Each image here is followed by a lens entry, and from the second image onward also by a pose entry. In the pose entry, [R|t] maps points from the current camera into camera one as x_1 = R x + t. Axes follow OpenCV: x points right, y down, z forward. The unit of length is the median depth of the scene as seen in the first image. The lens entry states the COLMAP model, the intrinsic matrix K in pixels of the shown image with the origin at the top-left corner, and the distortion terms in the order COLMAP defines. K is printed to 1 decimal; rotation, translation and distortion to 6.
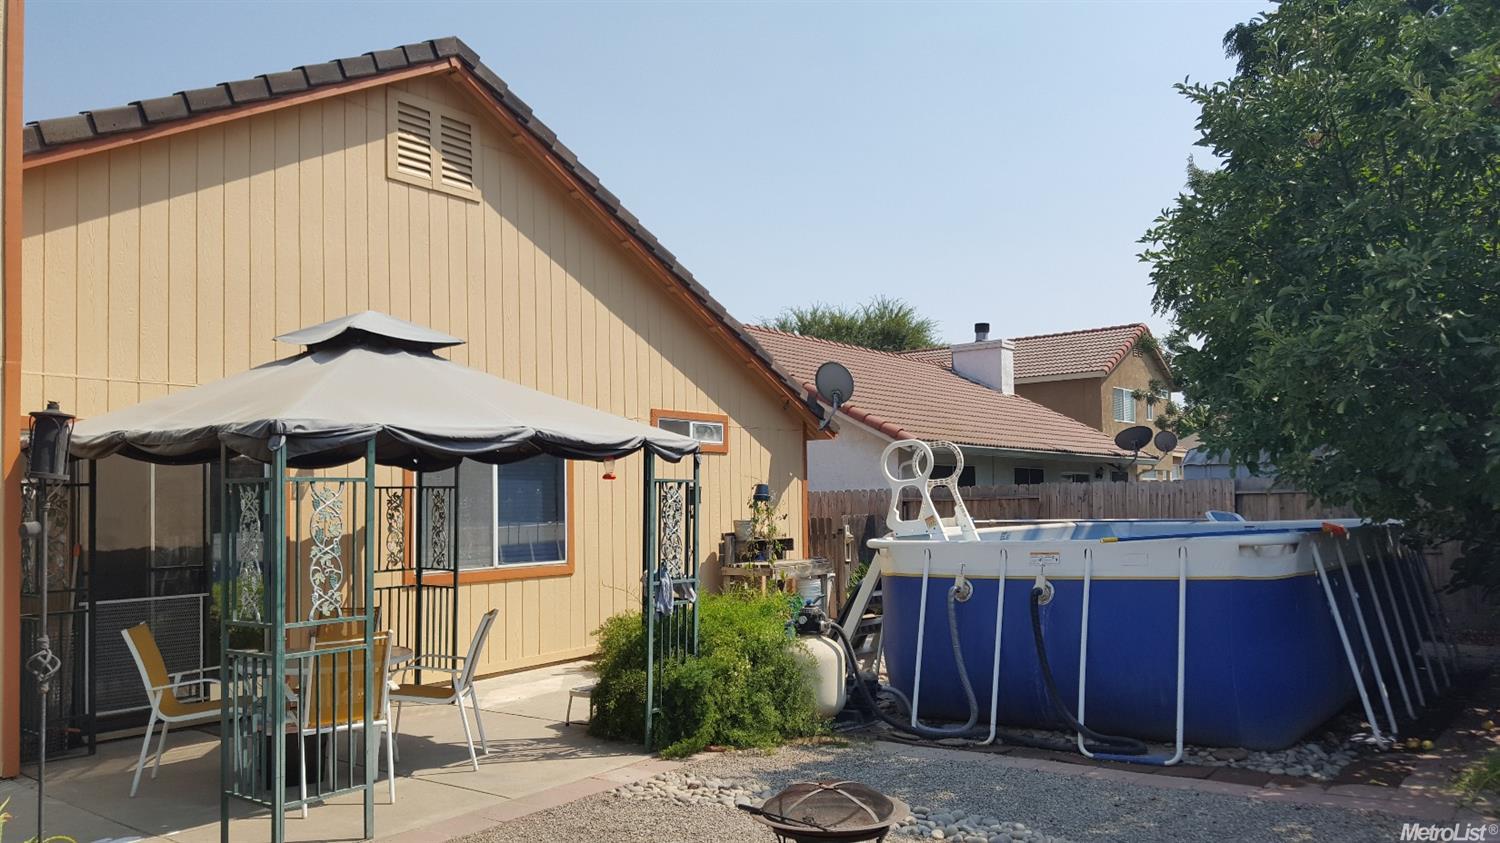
lens RADIAL K [[1102.2, 0, 762.6], [0, 1102.2, 433.4], [0, 0, 1]] dist [0.120094, -0.201704]
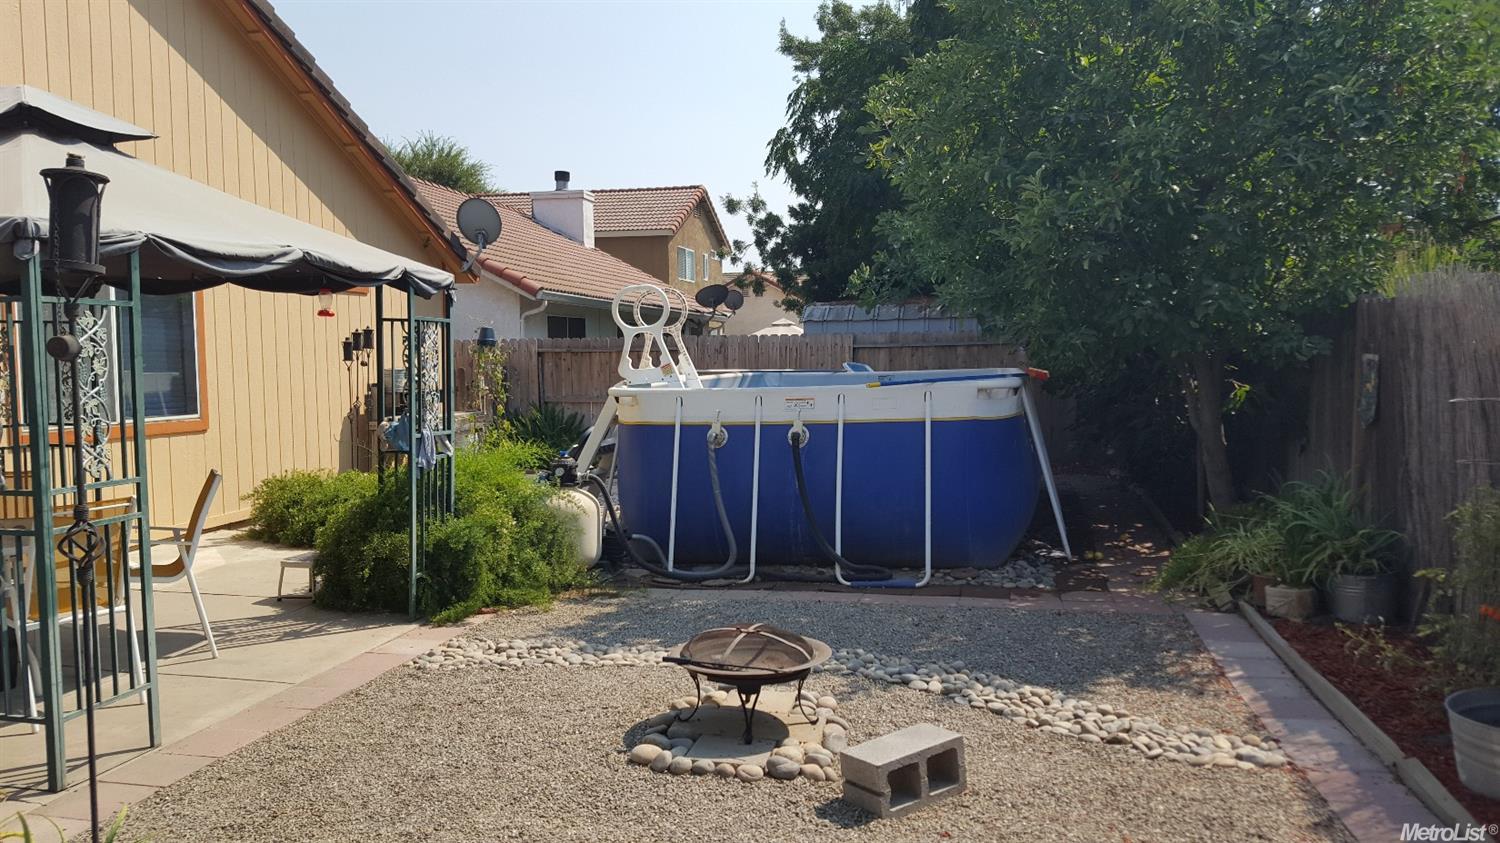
lens RADIAL K [[1102.2, 0, 762.6], [0, 1102.2, 433.4], [0, 0, 1]] dist [0.120094, -0.201704]
pose [[0.913819, -0.019171, 0.405670, -0.196887], [-0.033603, 0.991891, 0.122568, 0.014989], [-0.404730, -0.125637, 0.905764, 0.080489]]
